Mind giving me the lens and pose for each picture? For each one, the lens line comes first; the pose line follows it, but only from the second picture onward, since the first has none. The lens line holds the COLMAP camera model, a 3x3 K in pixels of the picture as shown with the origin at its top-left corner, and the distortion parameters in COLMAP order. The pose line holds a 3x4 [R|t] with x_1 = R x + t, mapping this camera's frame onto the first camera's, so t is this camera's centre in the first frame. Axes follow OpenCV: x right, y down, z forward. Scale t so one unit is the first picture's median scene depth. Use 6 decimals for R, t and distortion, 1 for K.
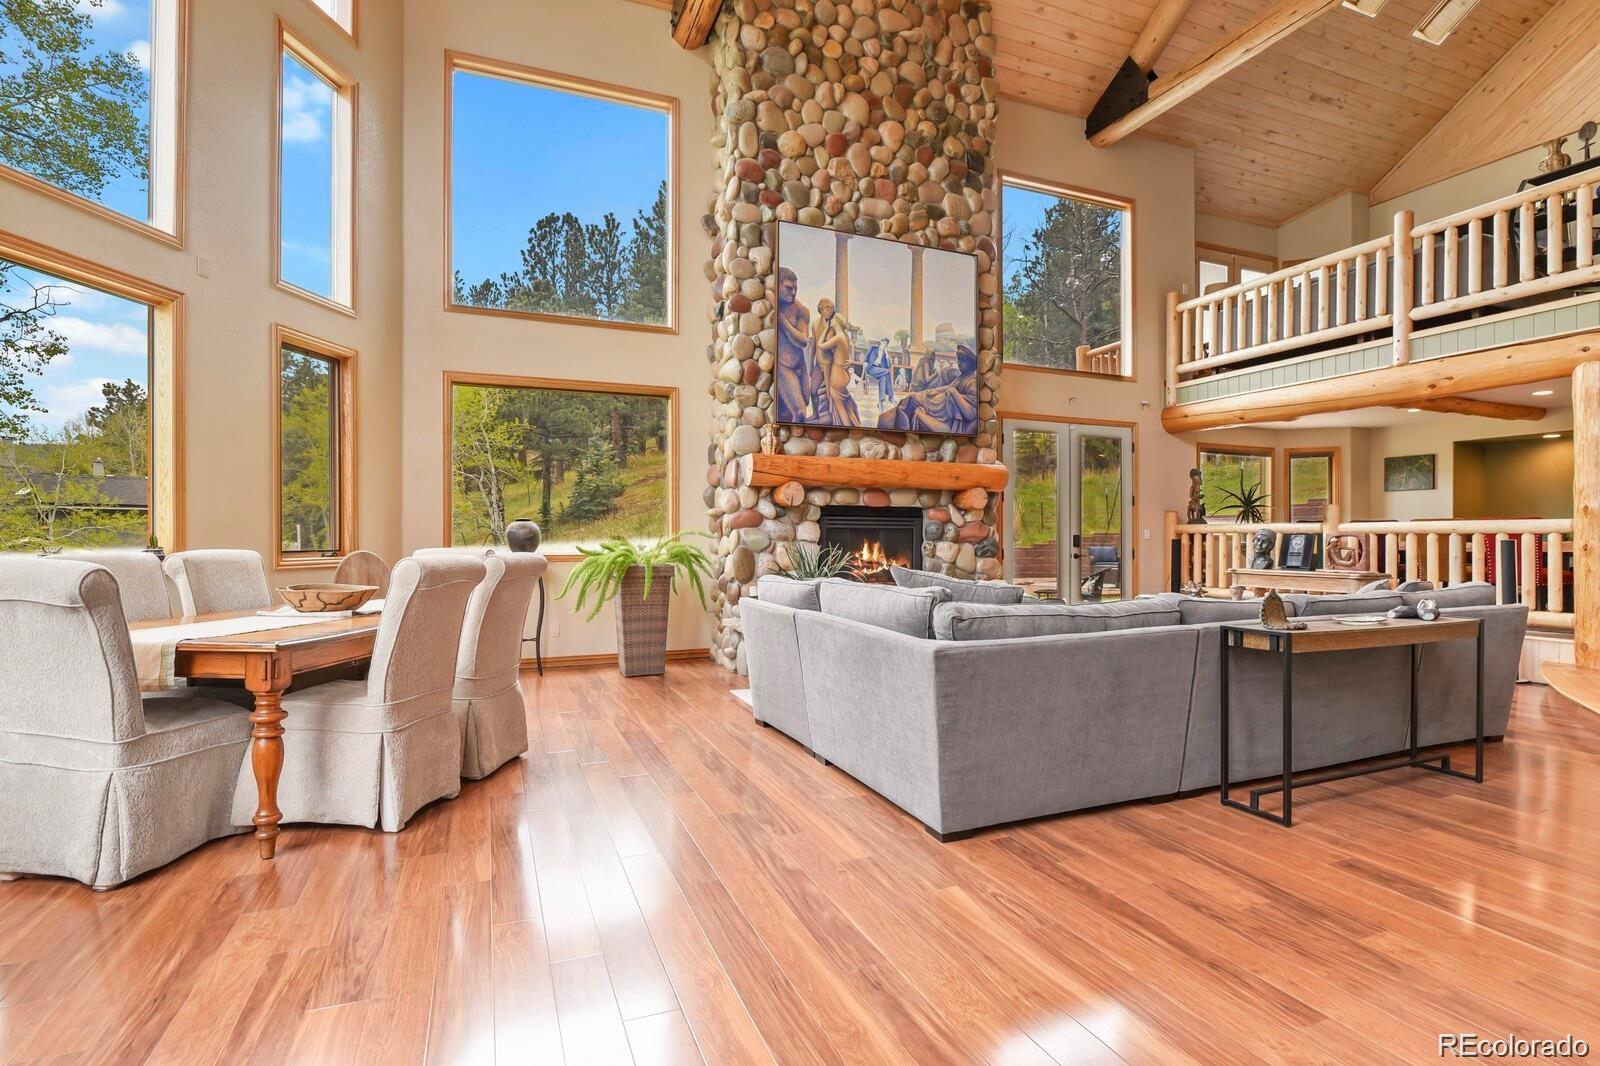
lens RADIAL K [[774.3, 0, 808.6], [0, 774.3, 536.8], [0, 0, 1]] dist [-0.011137, -0.004539]
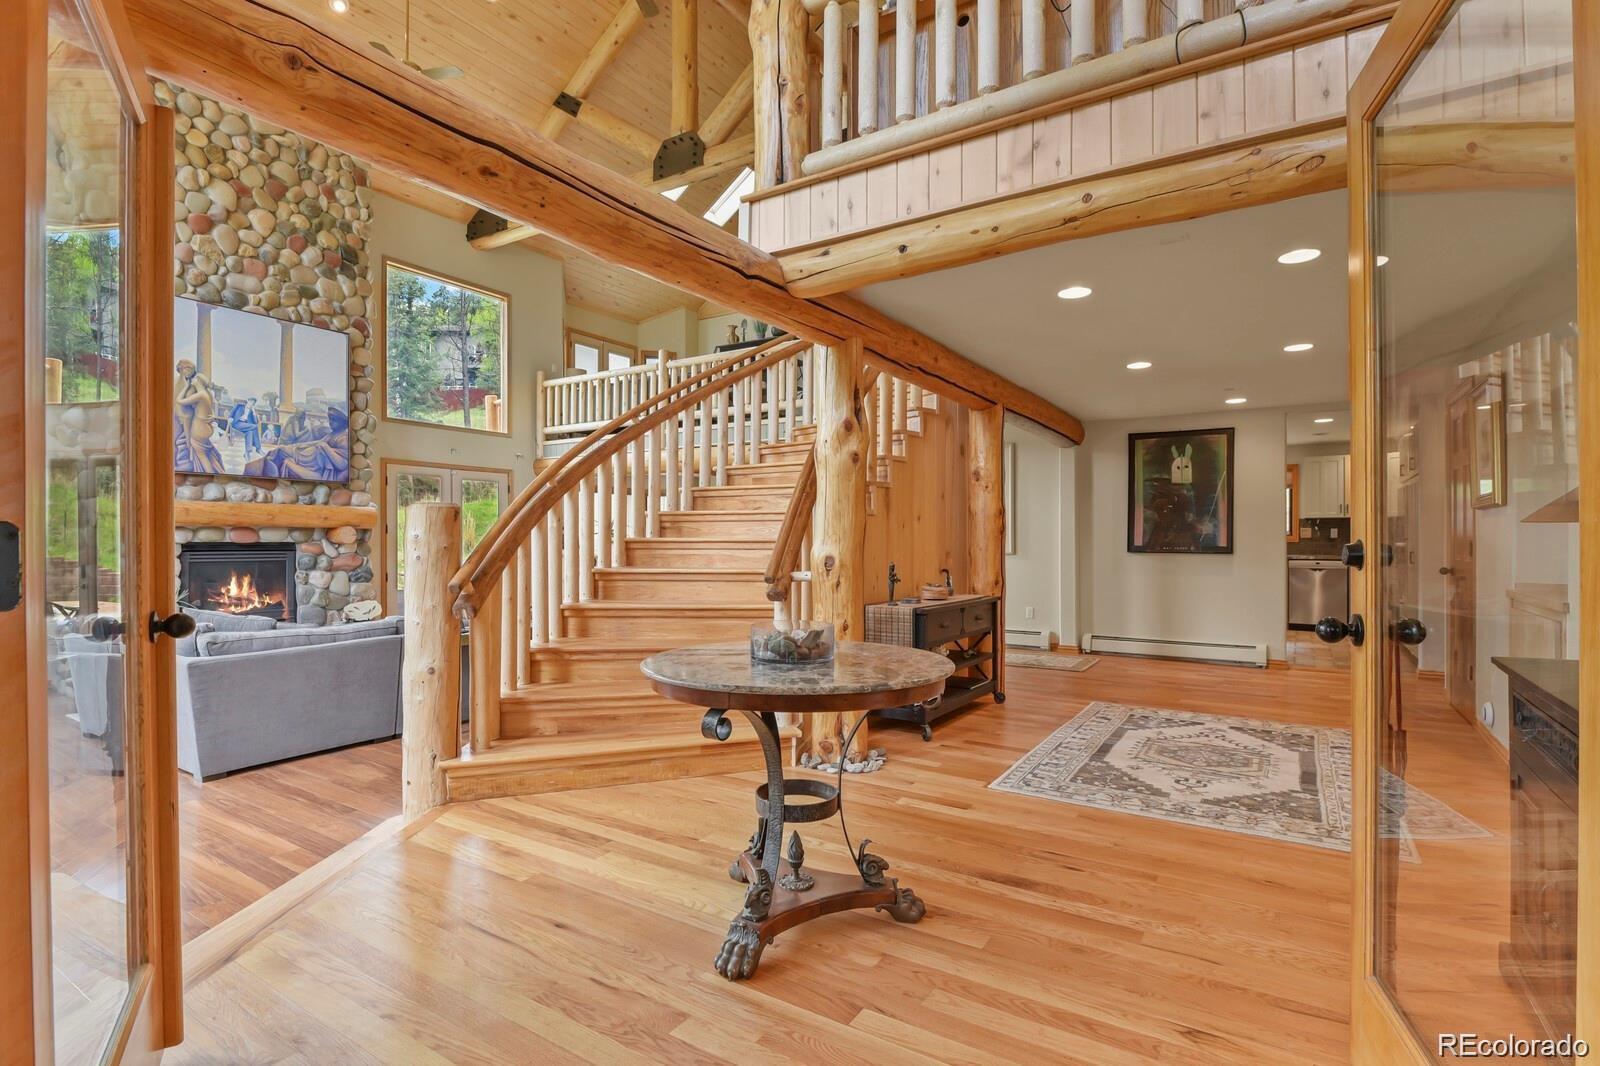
lens RADIAL K [[774.3, 0, 799.9], [0, 774.3, 539.2], [0, 0, 1]] dist [-0.011137, -0.004539]
pose [[0.821457, -0.000374, 0.570270, 0.111595], [-0.000016, 1.000000, 0.000679, -0.043650], [-0.570271, -0.000567, 0.821457, -0.399803]]
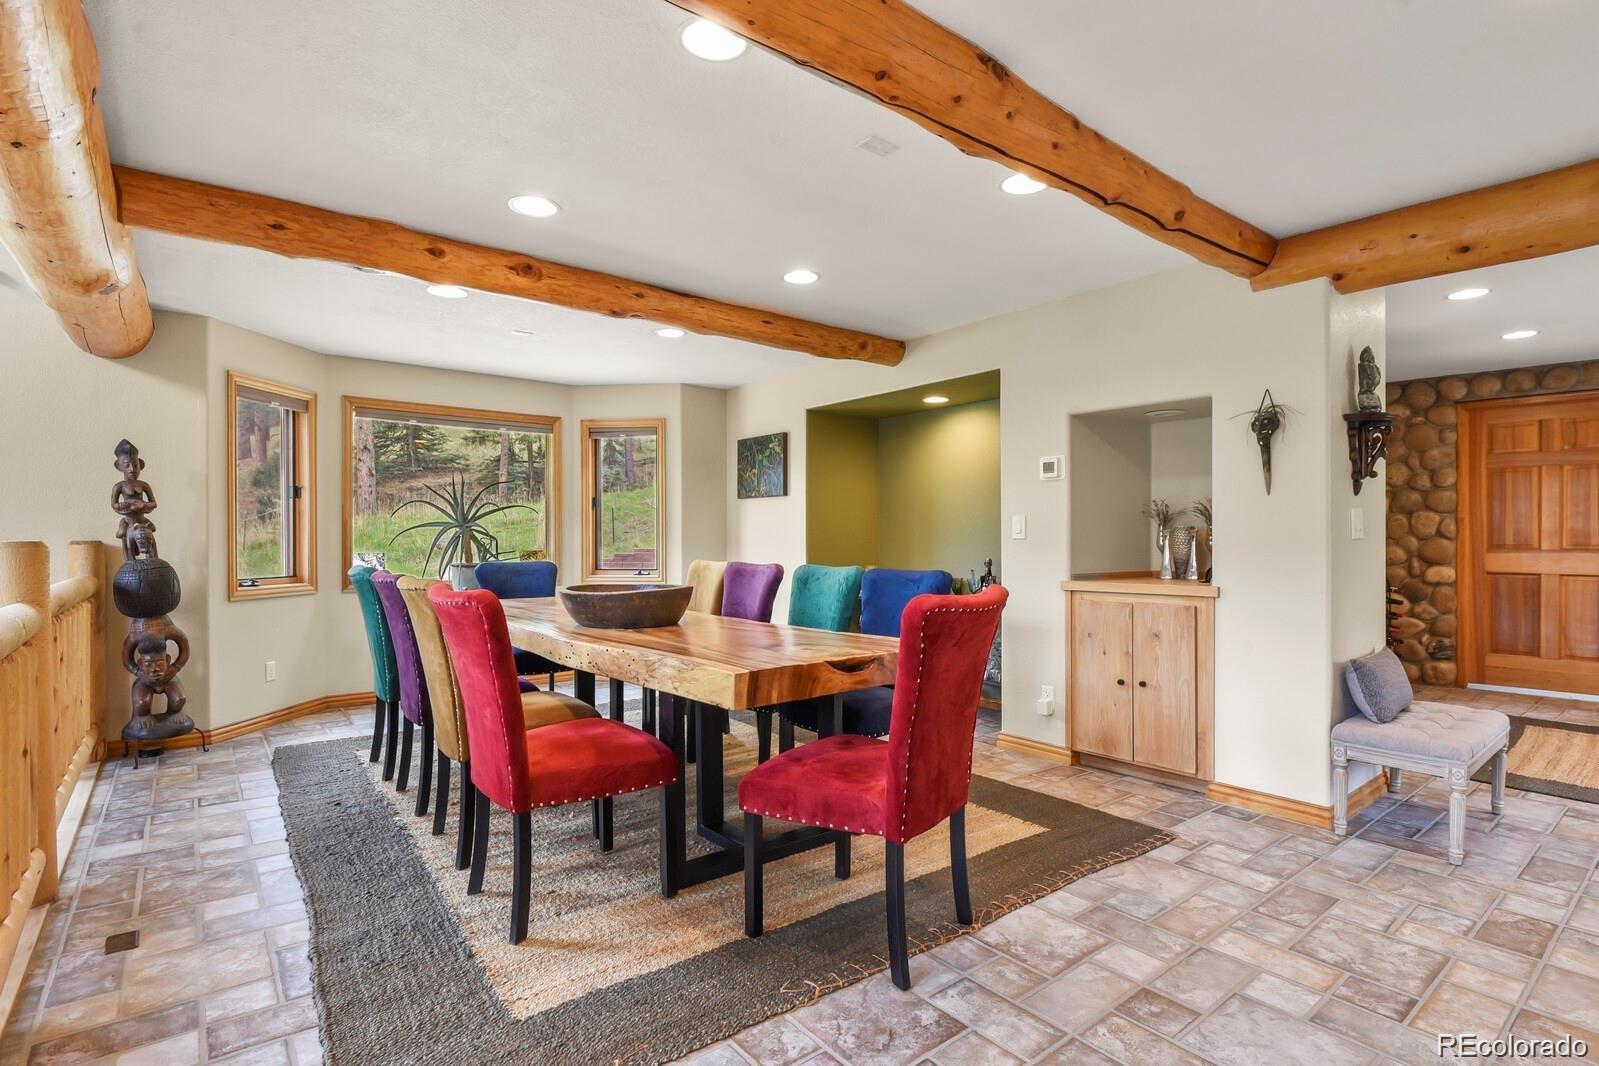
lens RADIAL K [[773.9, 0, 799.5], [0, 773.9, 538.9], [0, 0, 1]] dist [-0.011137, -0.004539]
pose [[0.962000, -0.002158, 0.273042, 0.928970], [0.003029, 0.999992, -0.002769, -0.042209], [-0.273034, 0.003491, 0.961998, 0.645693]]
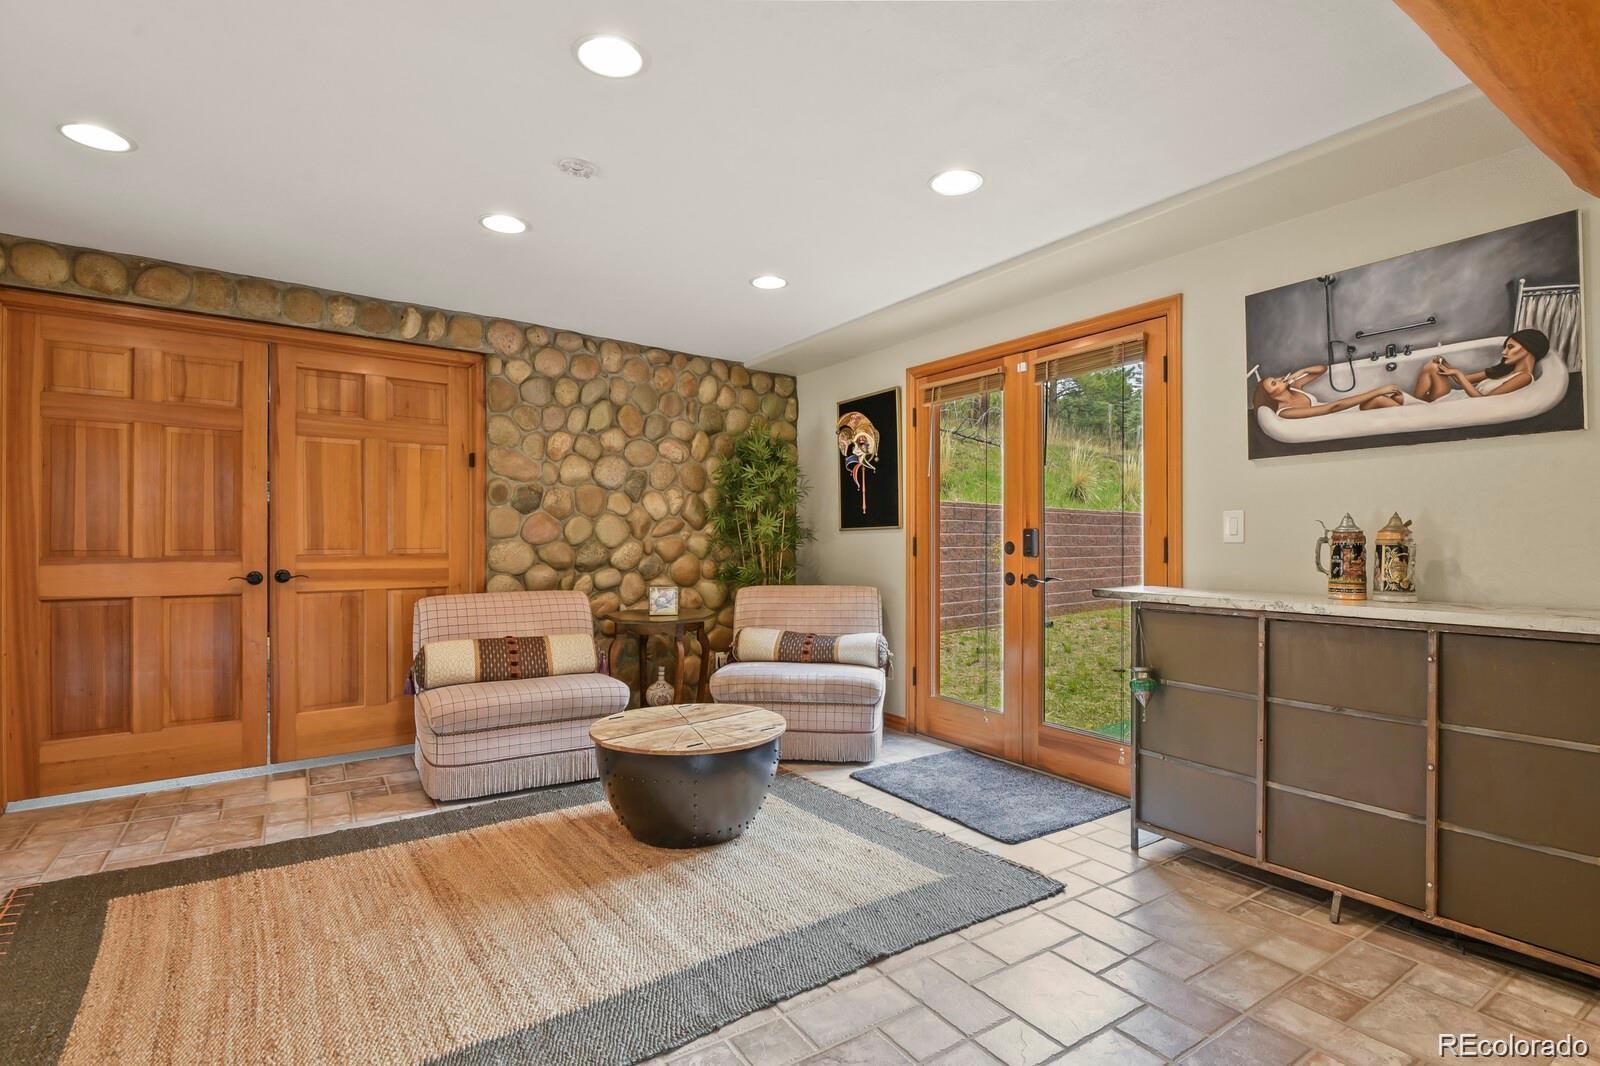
lens RADIAL K [[774.3, 0, 799.4], [0, 774.3, 539.6], [0, 0, 1]] dist [-0.011137, -0.004539]
pose [[-0.192467, -0.001711, 0.981302, 1.298830], [0.001712, 0.999996, 0.002079, -0.042884], [-0.981302, 0.002080, -0.192463, 0.858647]]
